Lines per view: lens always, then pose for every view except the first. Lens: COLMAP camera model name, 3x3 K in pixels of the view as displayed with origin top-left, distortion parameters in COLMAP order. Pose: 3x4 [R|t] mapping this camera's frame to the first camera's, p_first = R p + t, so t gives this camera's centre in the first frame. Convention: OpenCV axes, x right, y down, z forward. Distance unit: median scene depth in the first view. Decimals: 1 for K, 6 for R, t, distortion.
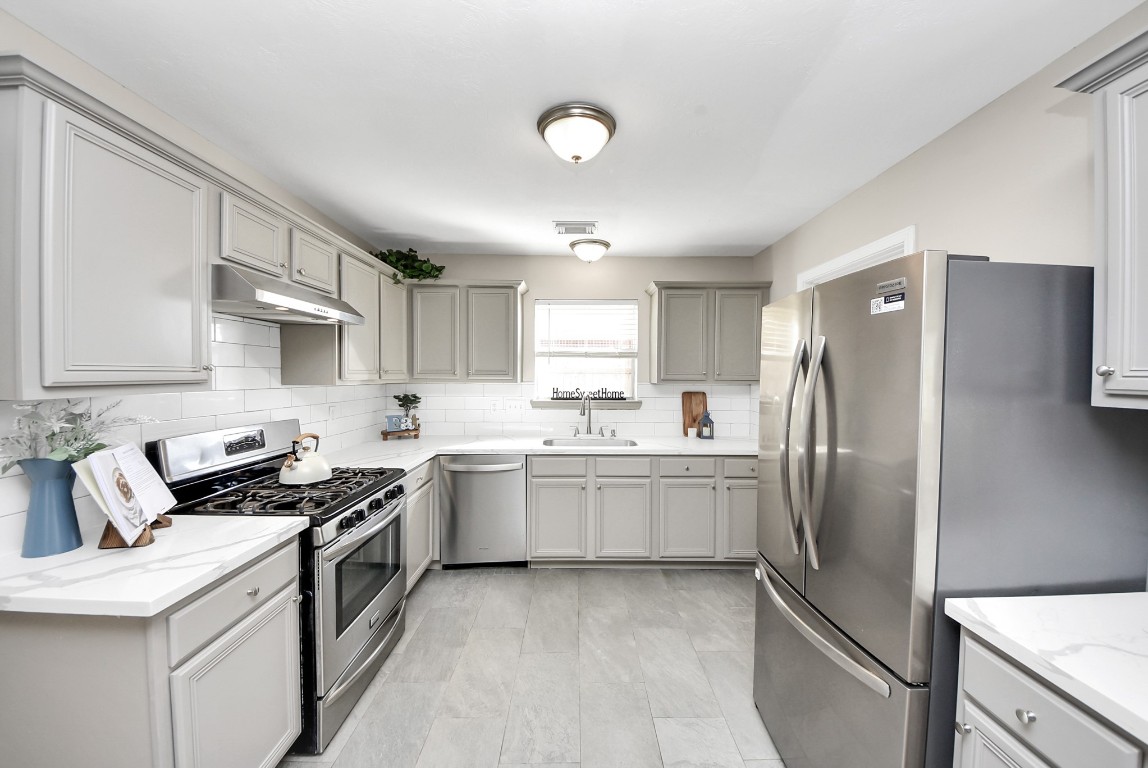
lens RADIAL K [[423.1, 0, 575.7], [0, 423.1, 379.7], [0, 0, 1]] dist [0.001331, -0.000712]
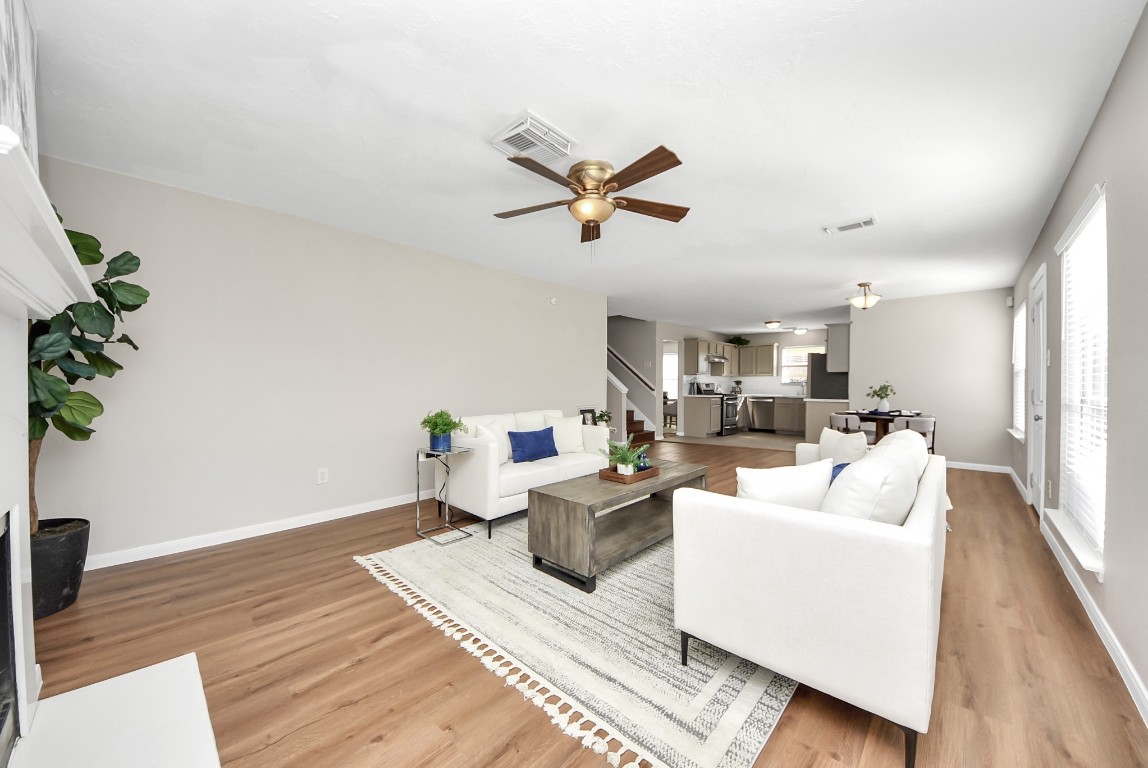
lens RADIAL K [[423.1, 0, 574.2], [0, 423.1, 386.3], [0, 0, 1]] dist [0.001331, -0.000712]
pose [[0.731101, 0.003891, -0.682259, 0.942714], [-0.008049, 0.999963, -0.002922, 0.104414], [0.682222, 0.007627, 0.731105, -2.341209]]
